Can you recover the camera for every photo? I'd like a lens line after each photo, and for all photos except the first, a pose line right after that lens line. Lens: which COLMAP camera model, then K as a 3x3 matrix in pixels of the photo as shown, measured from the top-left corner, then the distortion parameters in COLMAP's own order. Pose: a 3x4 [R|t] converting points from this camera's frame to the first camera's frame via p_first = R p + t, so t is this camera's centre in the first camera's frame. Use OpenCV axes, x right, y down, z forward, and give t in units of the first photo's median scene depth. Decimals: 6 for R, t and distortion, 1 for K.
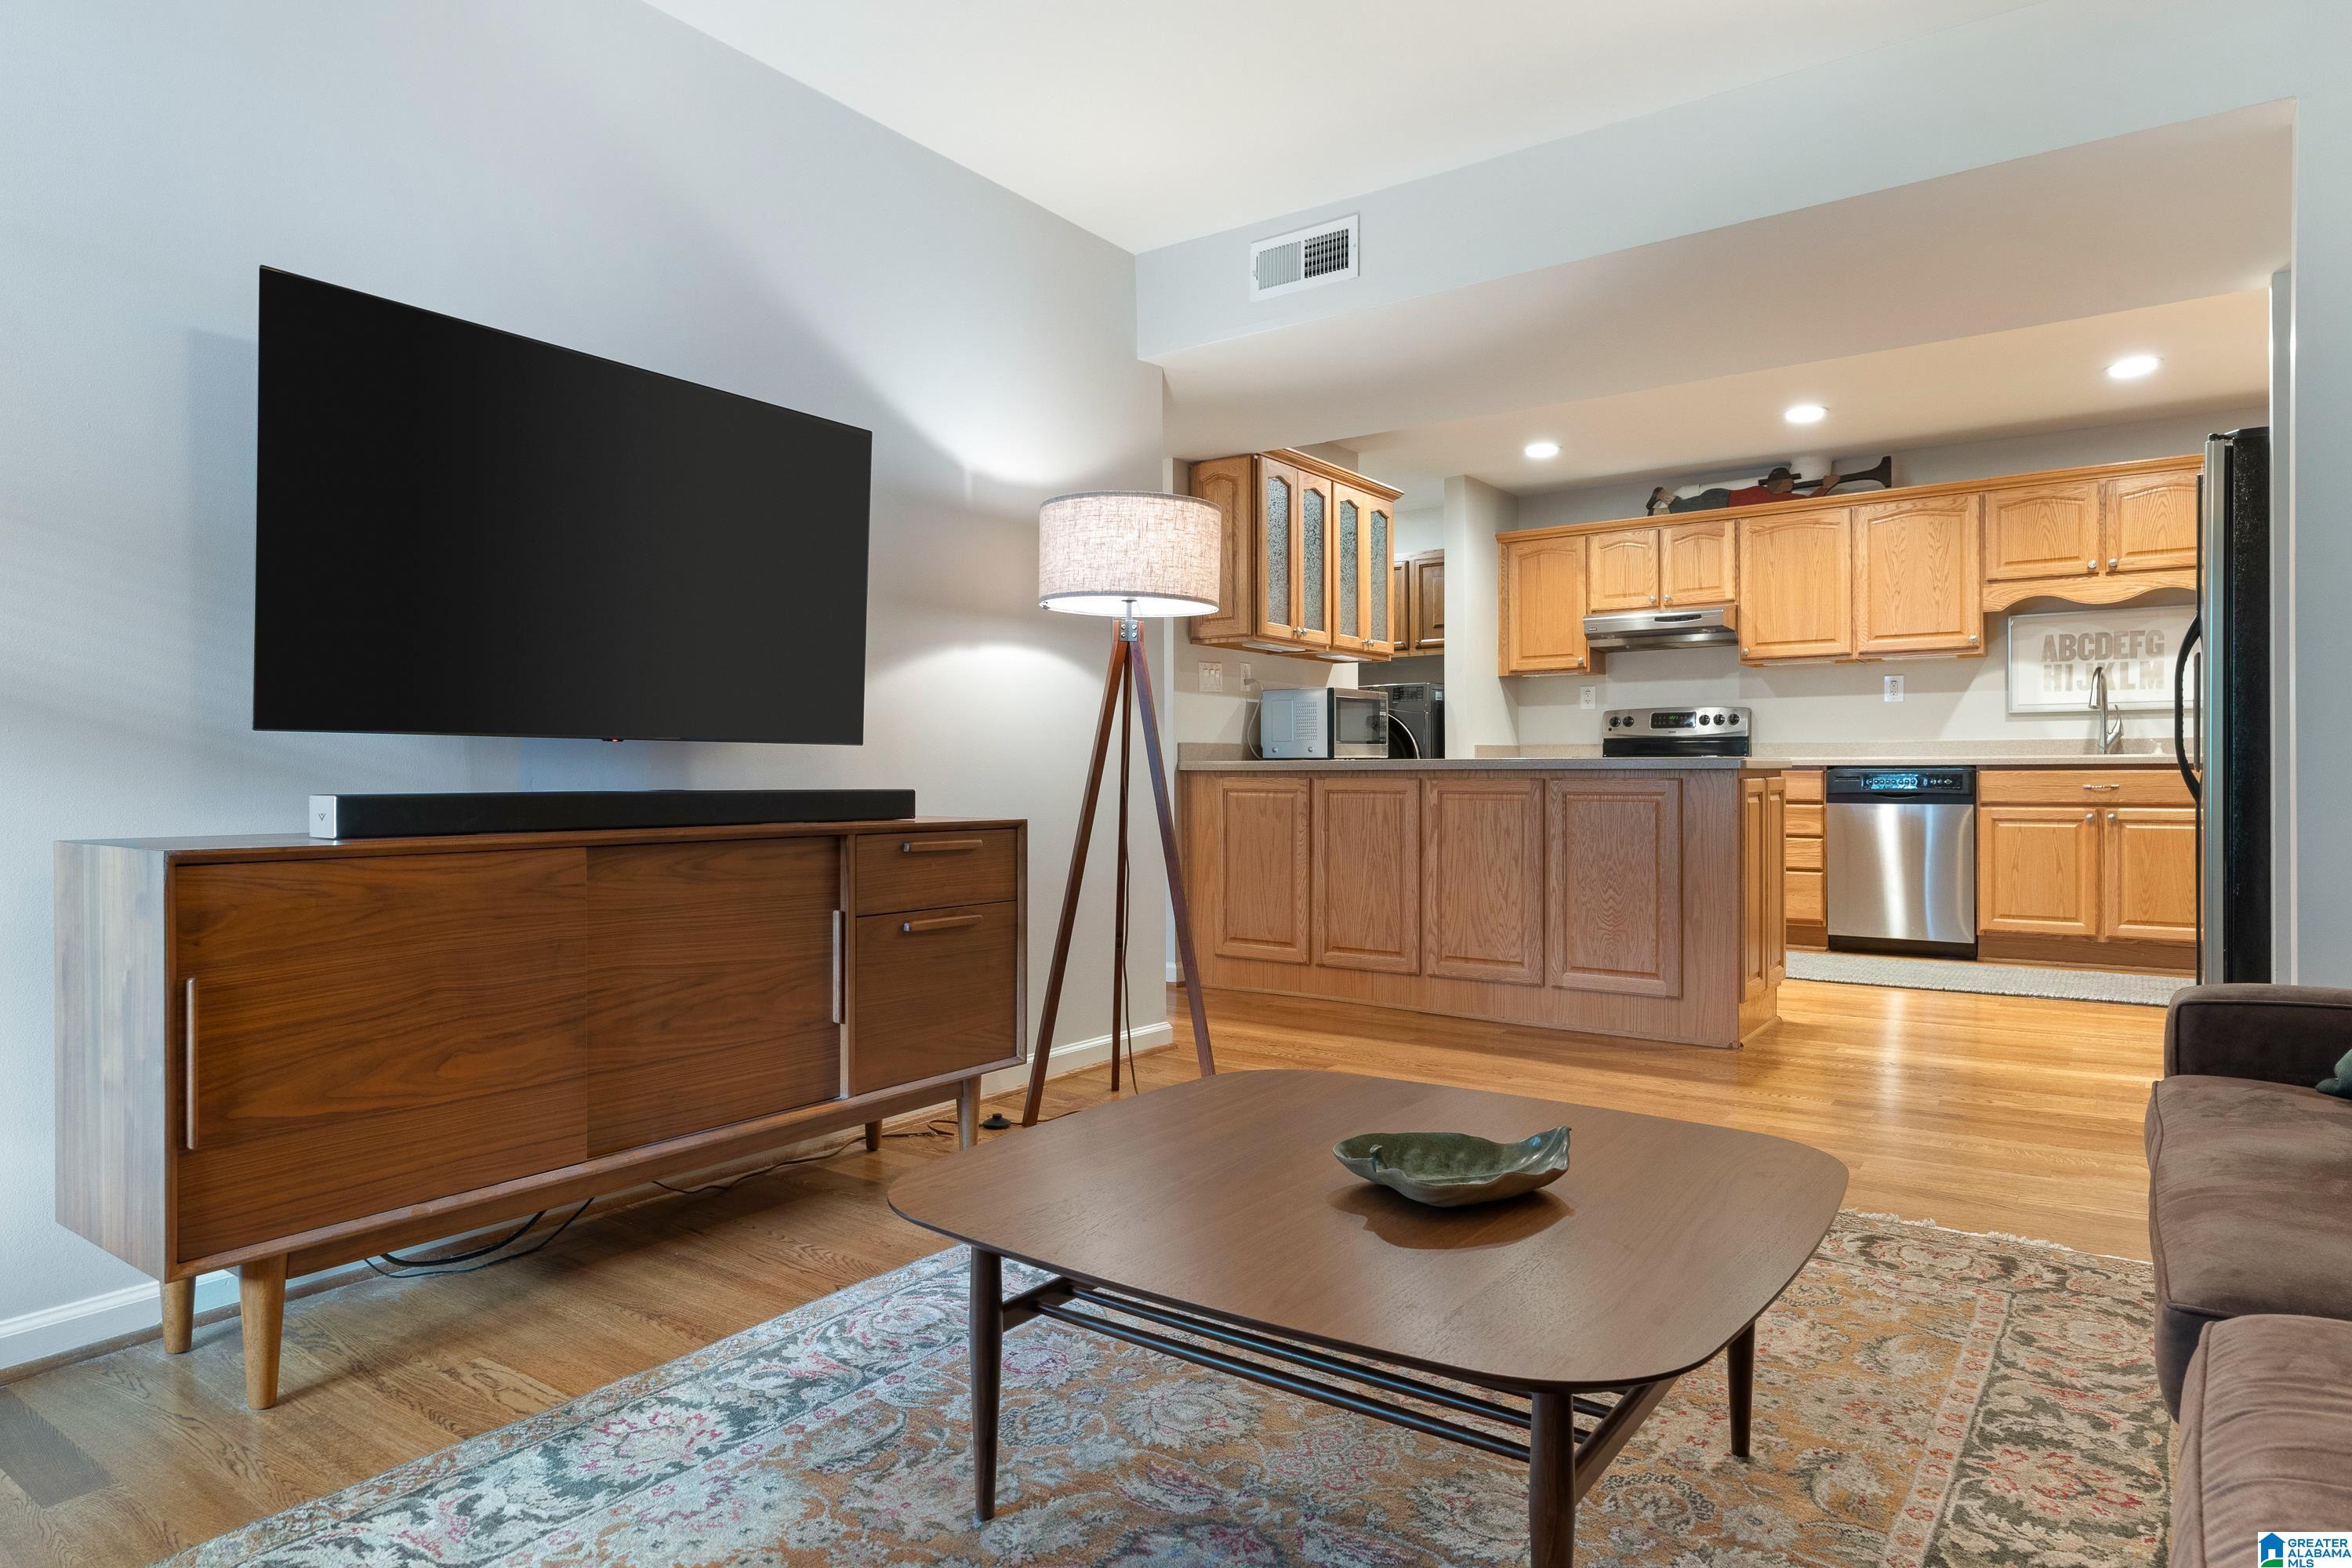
lens RADIAL K [[1363.9, 0, 1153.8], [0, 1363.9, 782.0], [0, 0, 1]] dist [0.000122, -0.001819]
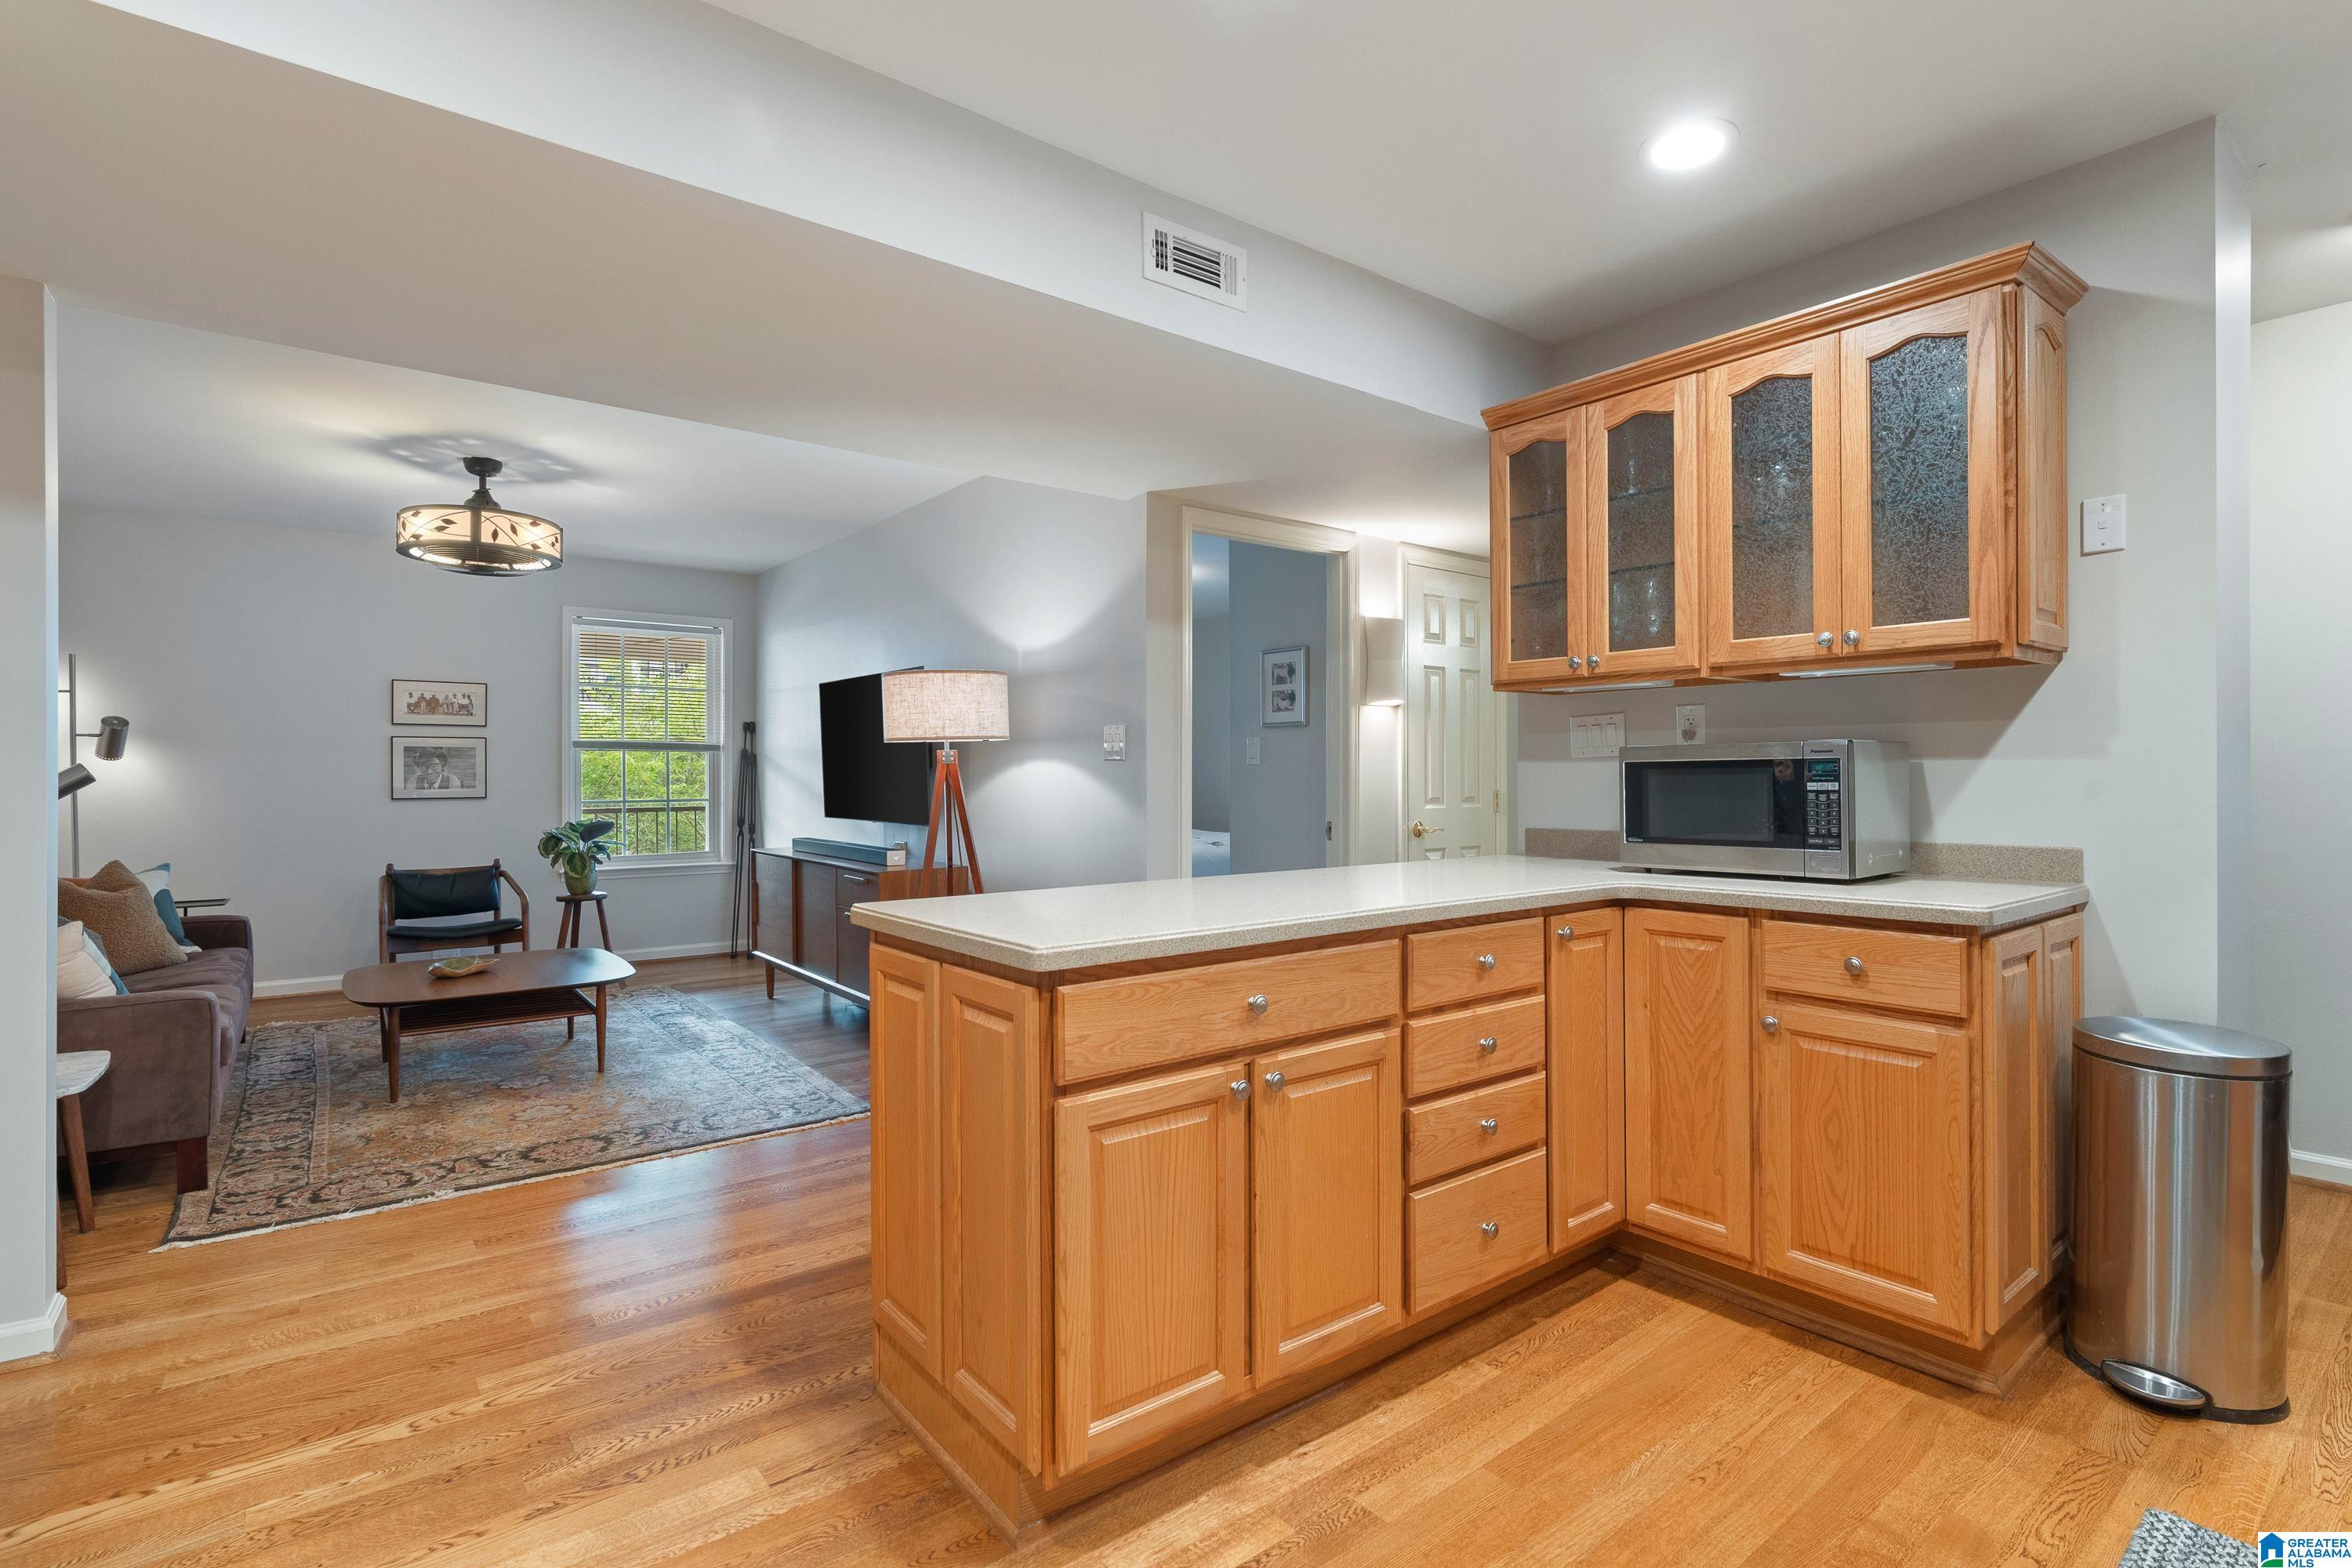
lens RADIAL K [[1122.9, 0, 1172.2], [0, 1122.9, 774.0], [0, 0, 1]] dist [-0.003837, -0.000008]
pose [[-0.282804, 0.003114, -0.959173, 0.596314], [-0.003302, 0.999986, 0.004220, -0.053741], [0.959172, 0.004361, -0.282790, 0.869352]]
